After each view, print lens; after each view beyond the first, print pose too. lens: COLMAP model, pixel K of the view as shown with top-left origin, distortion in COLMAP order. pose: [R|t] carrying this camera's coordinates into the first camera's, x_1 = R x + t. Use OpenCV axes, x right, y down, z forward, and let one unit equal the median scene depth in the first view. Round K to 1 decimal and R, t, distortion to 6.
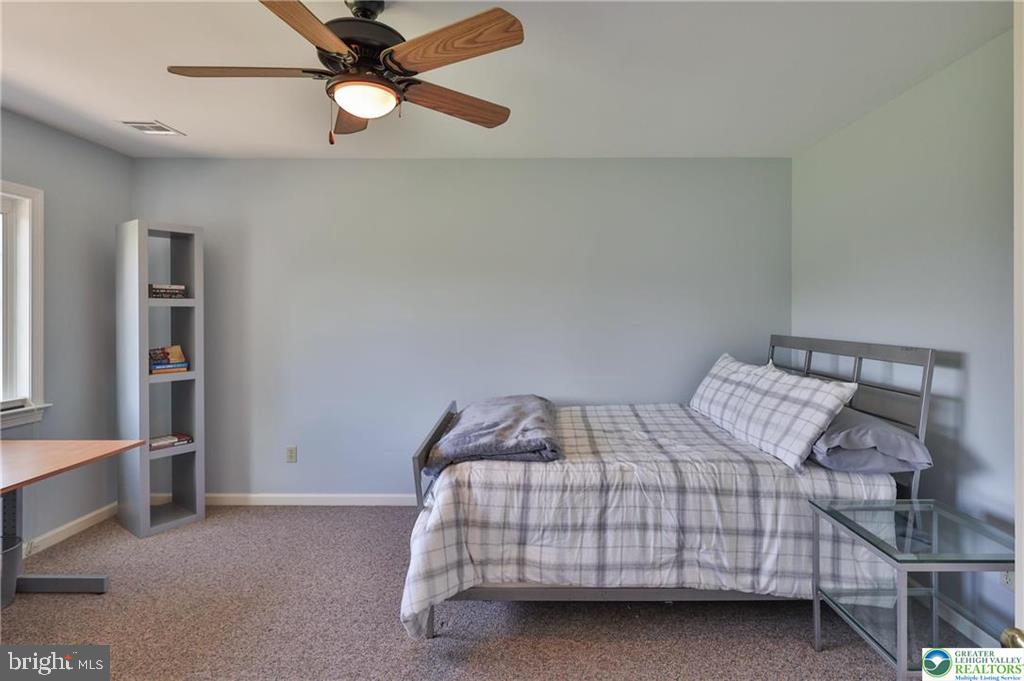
lens RADIAL K [[503.5, 0, 515.2], [0, 503.5, 318.1], [0, 0, 1]] dist [0.005128, 0.000291]
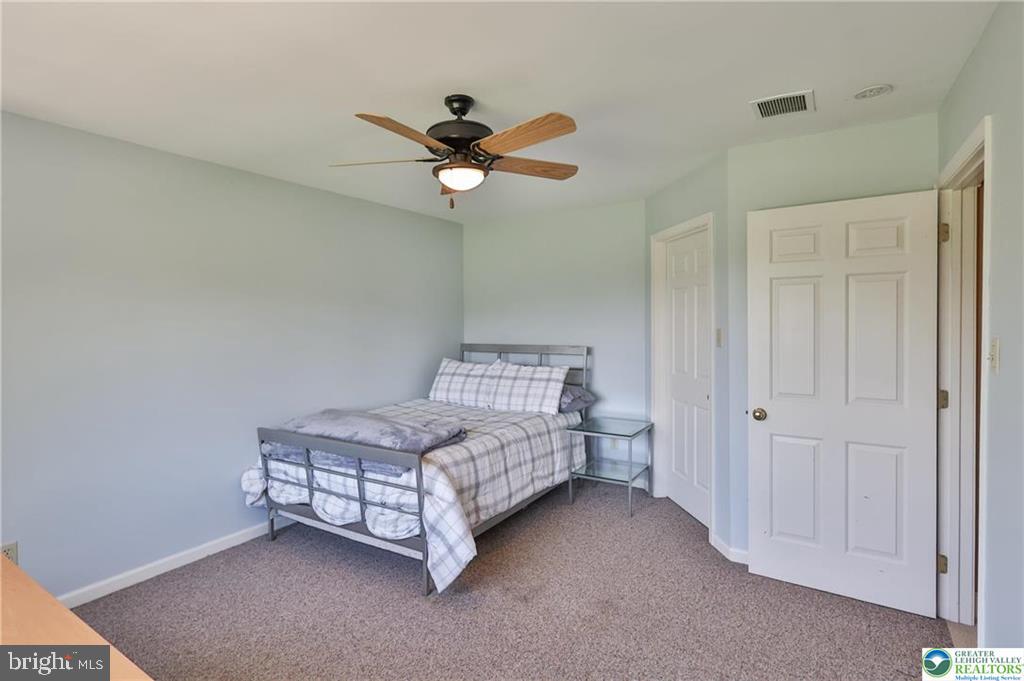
lens RADIAL K [[503.5, 0, 509.3], [0, 503.5, 336.6], [0, 0, 1]] dist [0.005128, 0.000291]
pose [[0.529855, -0.025528, 0.847704, -1.122615], [0.007815, 0.999651, 0.025219, -0.036252], [-0.848052, -0.006737, 0.529870, 0.177055]]
